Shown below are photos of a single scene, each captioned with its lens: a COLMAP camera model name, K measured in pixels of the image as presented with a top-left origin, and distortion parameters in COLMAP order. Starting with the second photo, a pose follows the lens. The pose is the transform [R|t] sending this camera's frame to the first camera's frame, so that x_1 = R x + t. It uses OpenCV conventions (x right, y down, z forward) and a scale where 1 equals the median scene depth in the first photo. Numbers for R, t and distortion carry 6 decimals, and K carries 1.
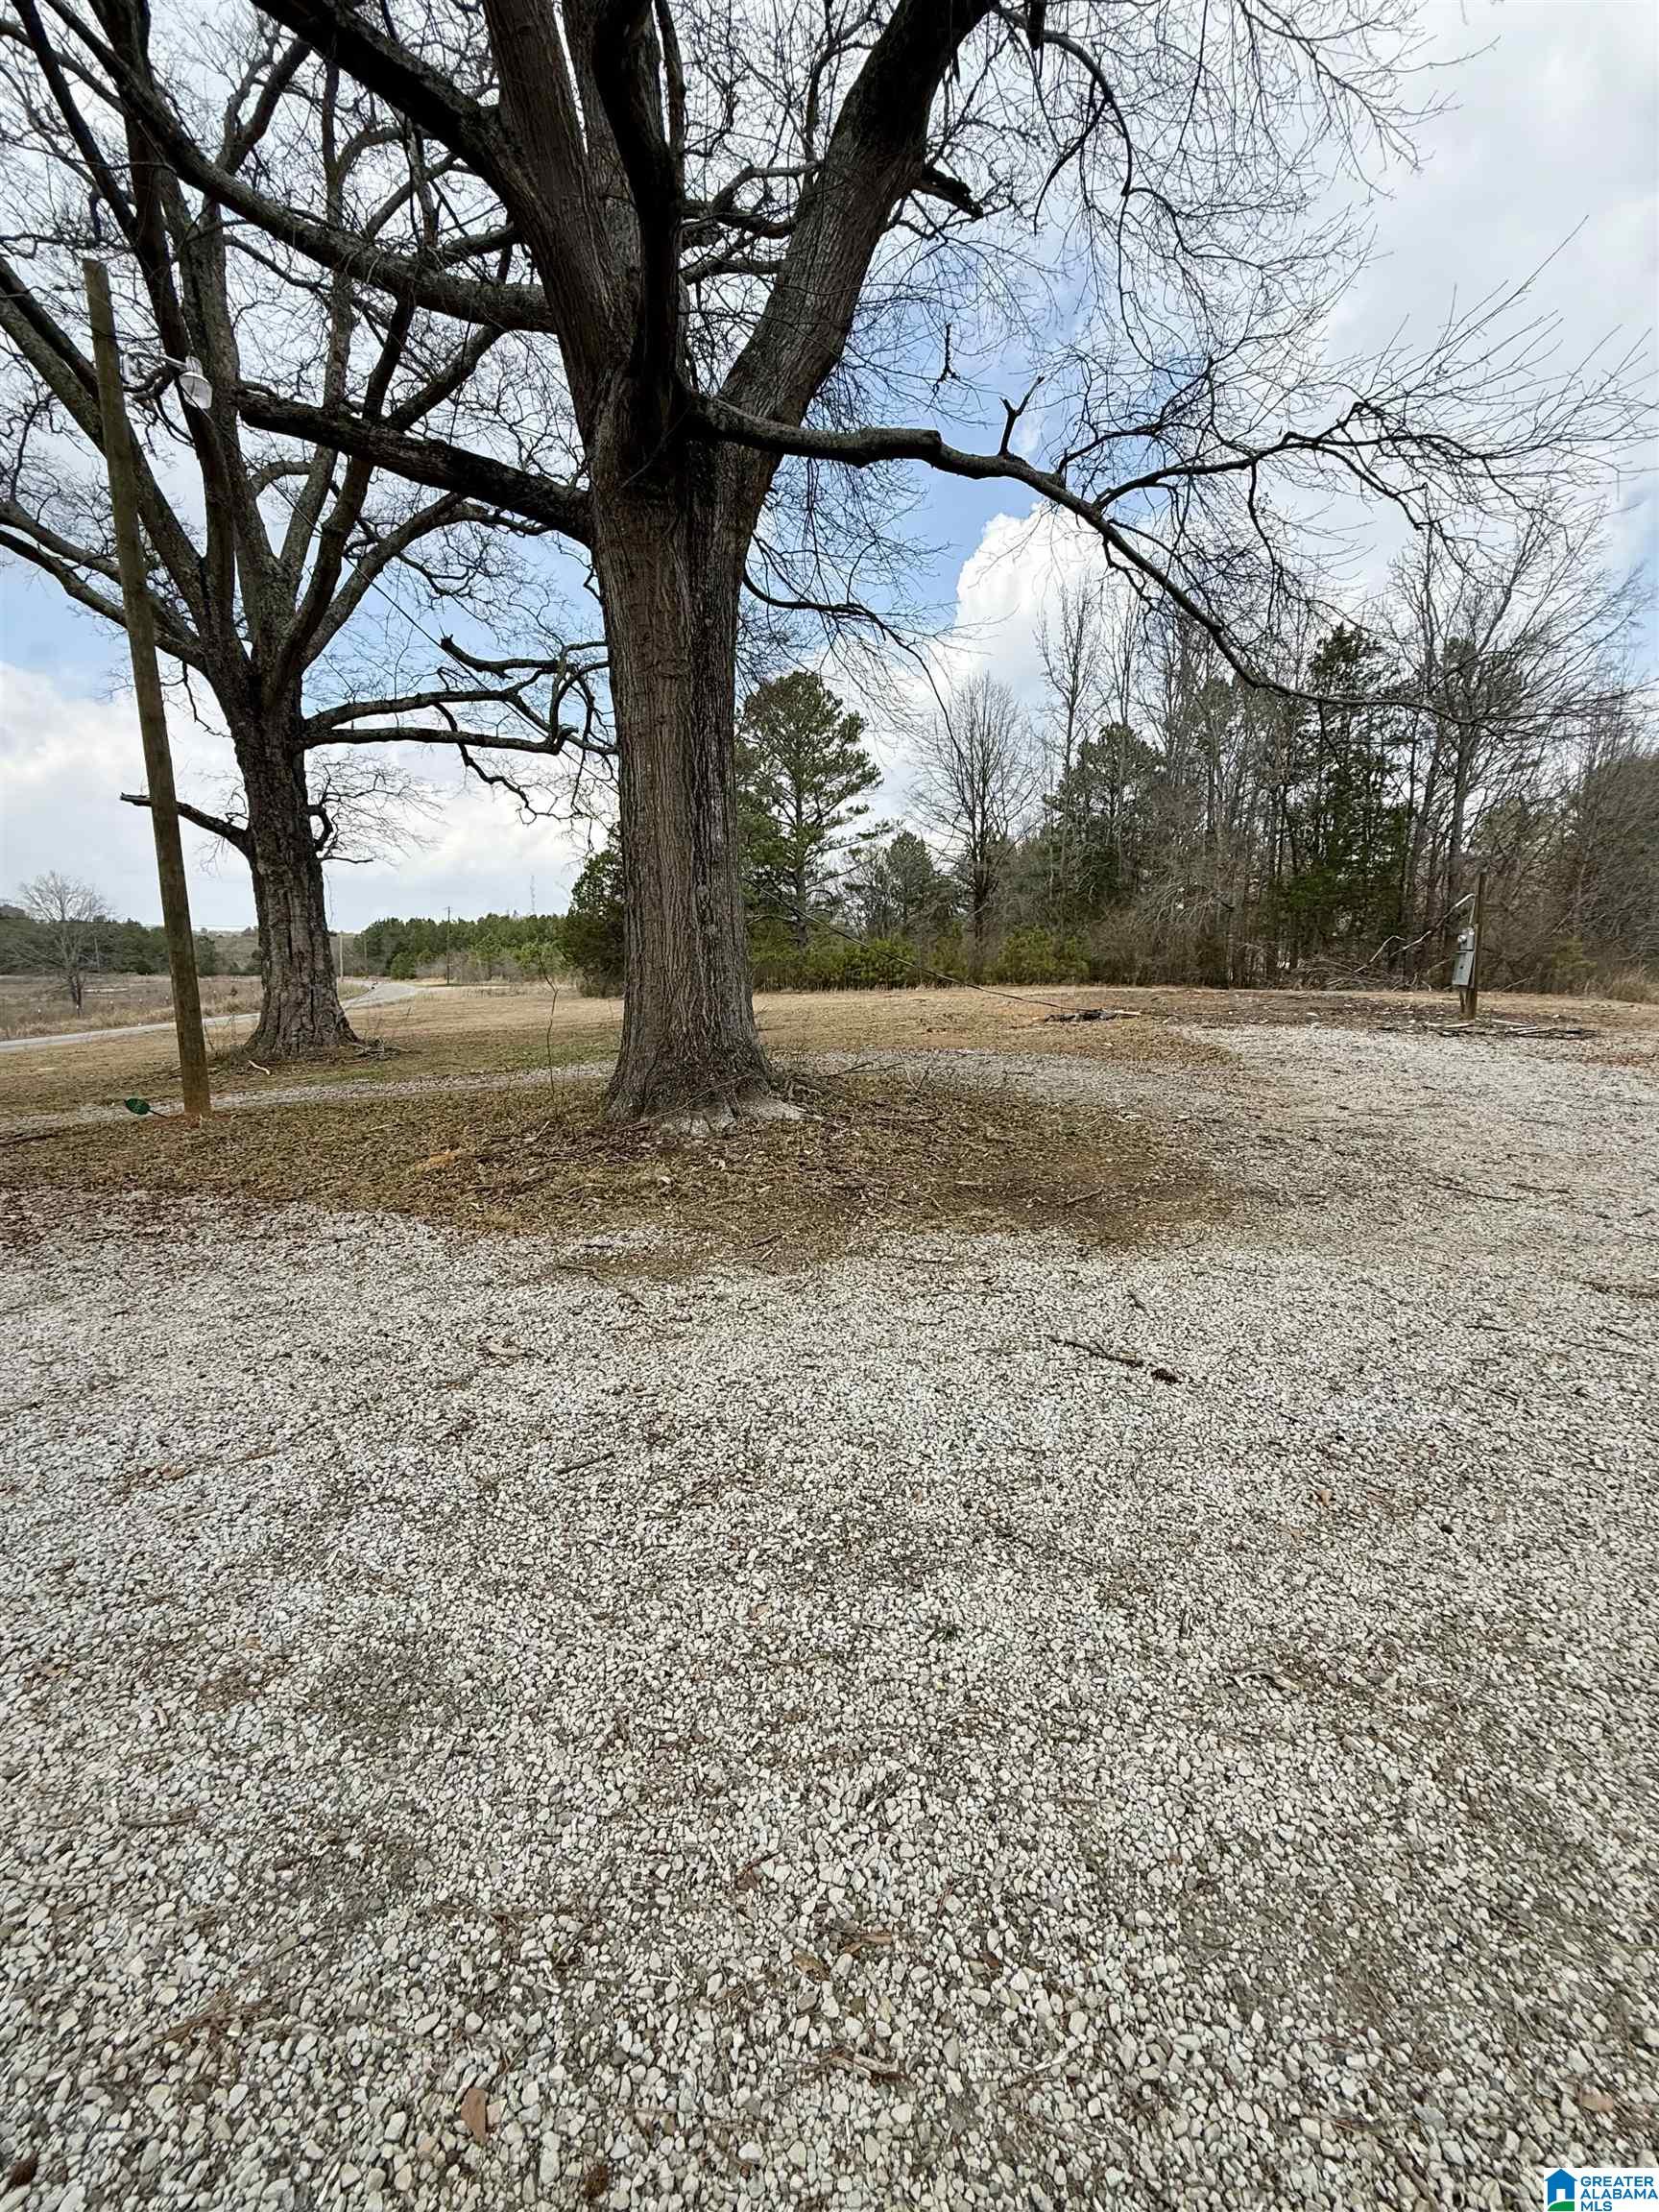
lens RADIAL K [[882.7, 0, 828.4], [0, 882.7, 1108.3], [0, 0, 1]] dist [-0.004980, 0.000765]
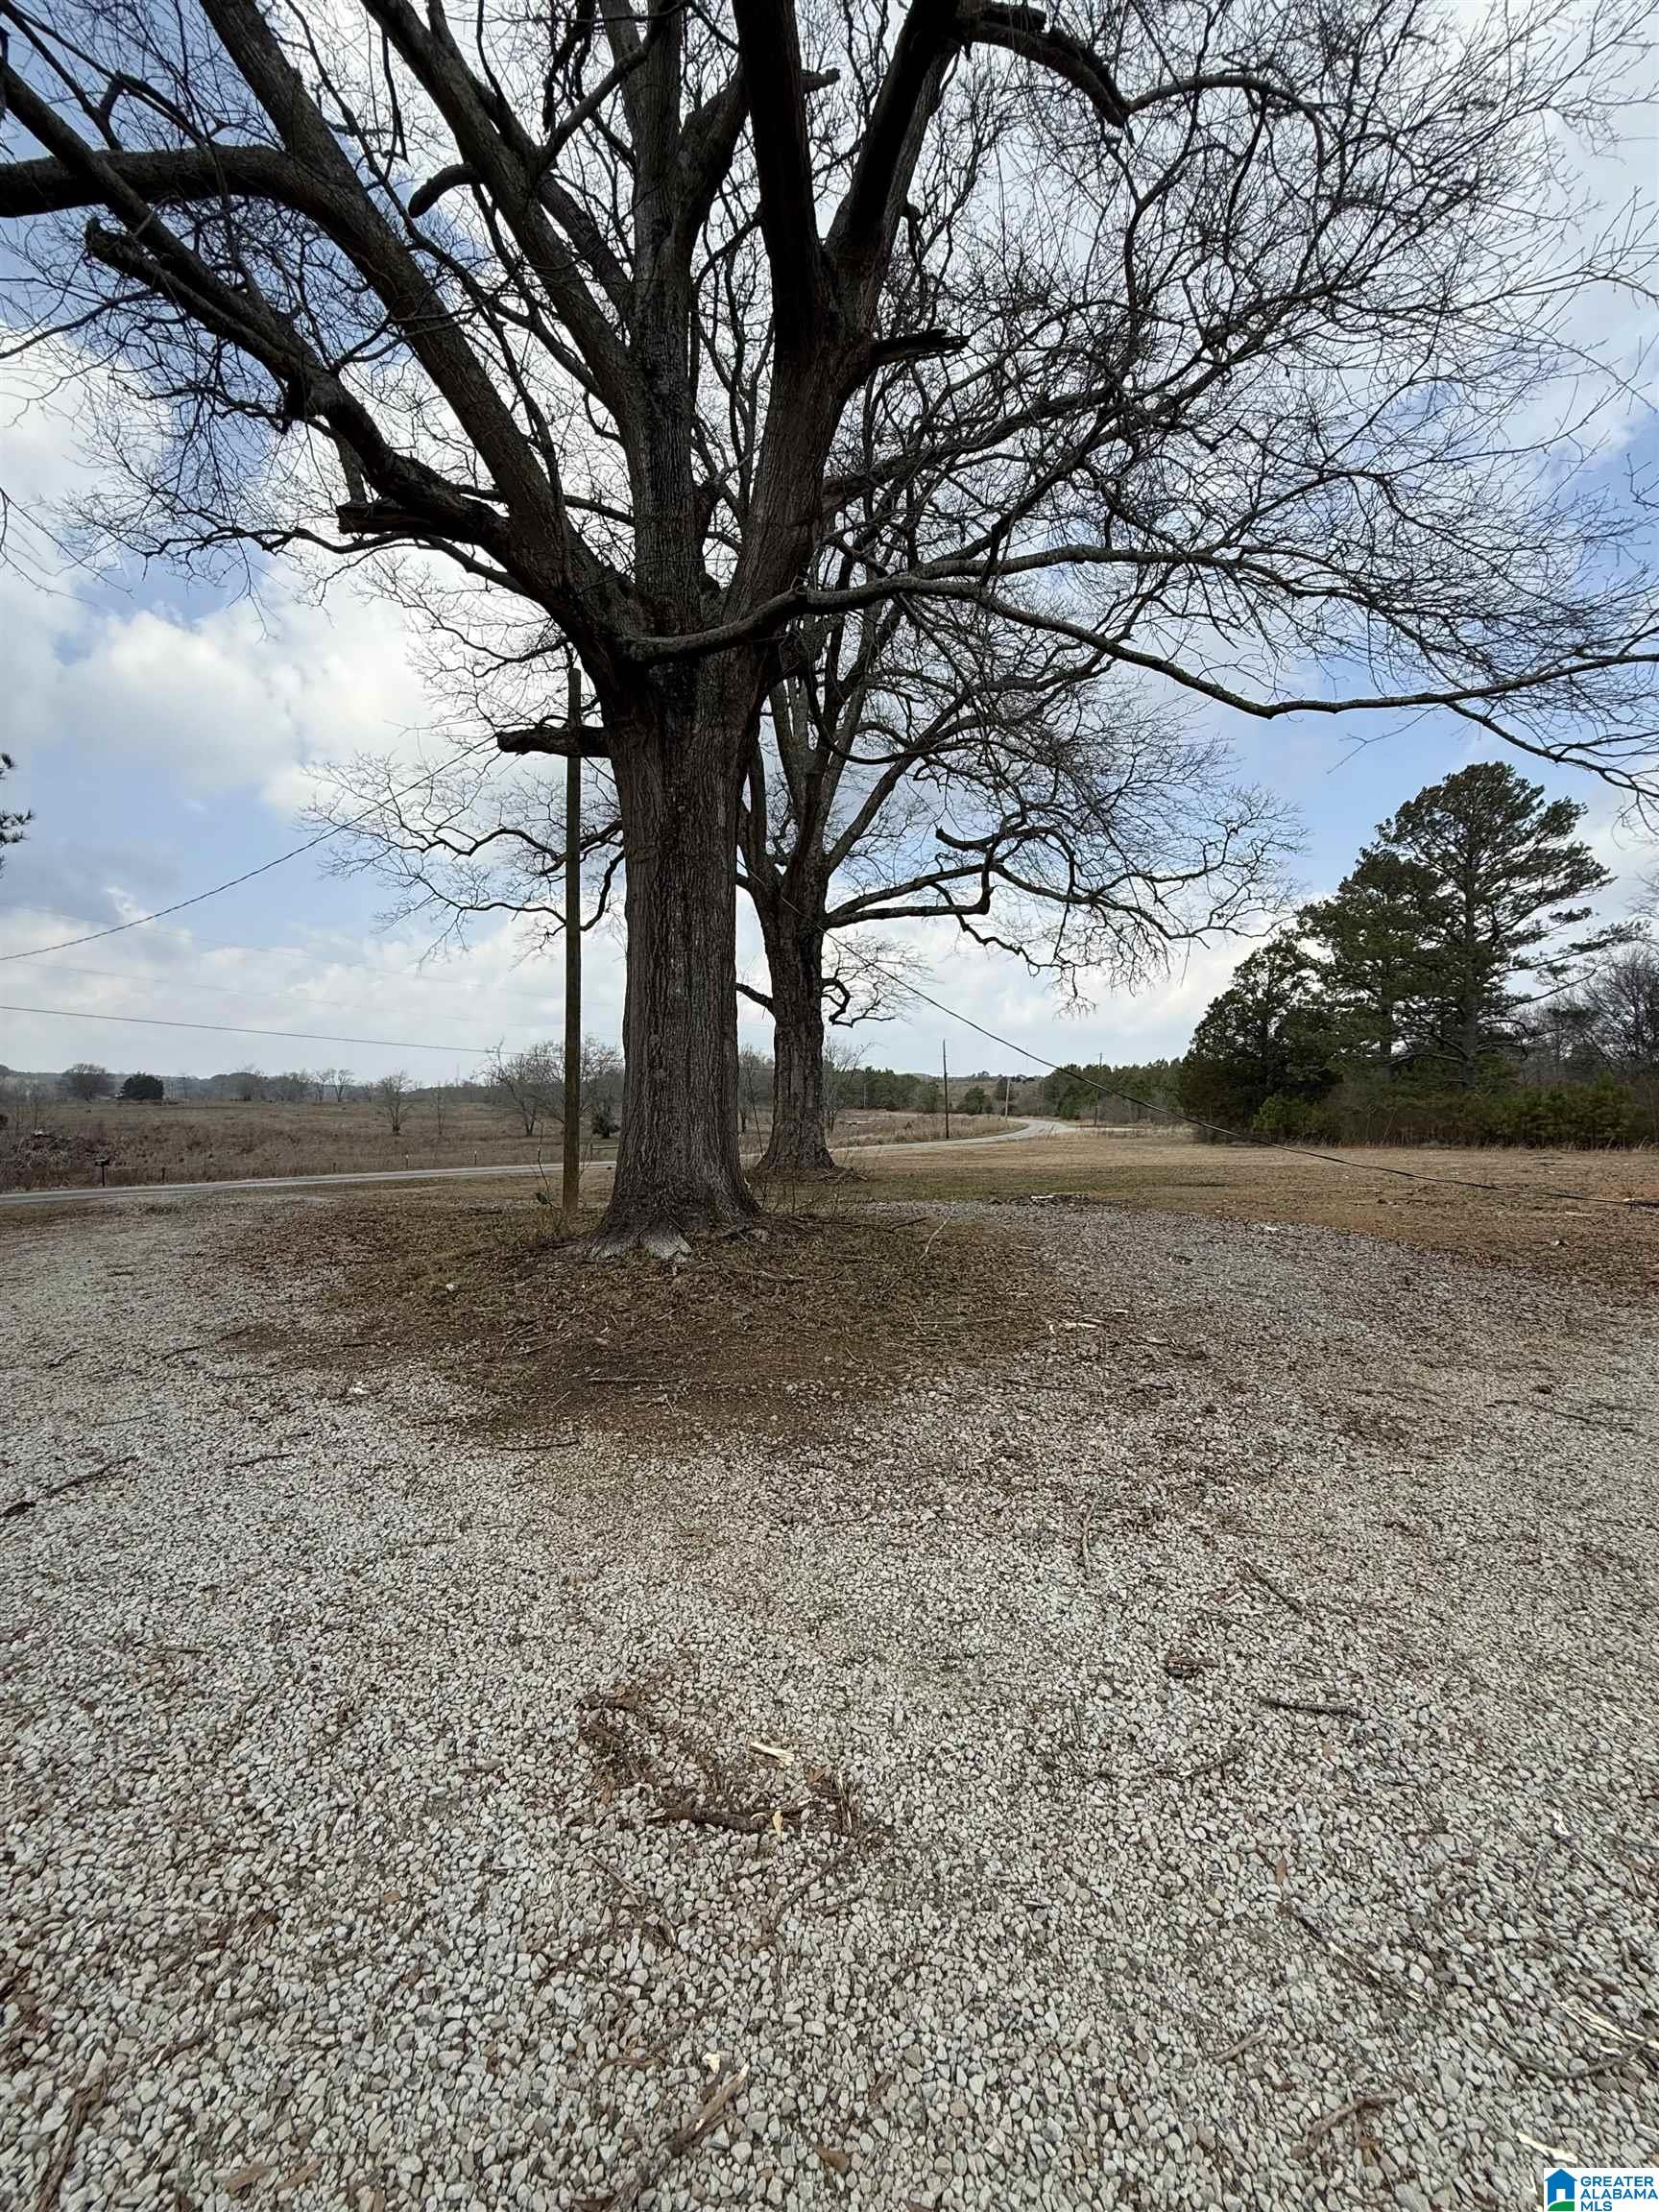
lens RADIAL K [[882.7, 0, 828.9], [0, 882.7, 1102.9], [0, 0, 1]] dist [-0.004980, 0.000765]
pose [[0.730019, 0.011965, -0.683322, 0.236777], [-0.125631, 0.985158, -0.116967, -0.020637], [0.671780, 0.171234, 0.720687, 0.112324]]
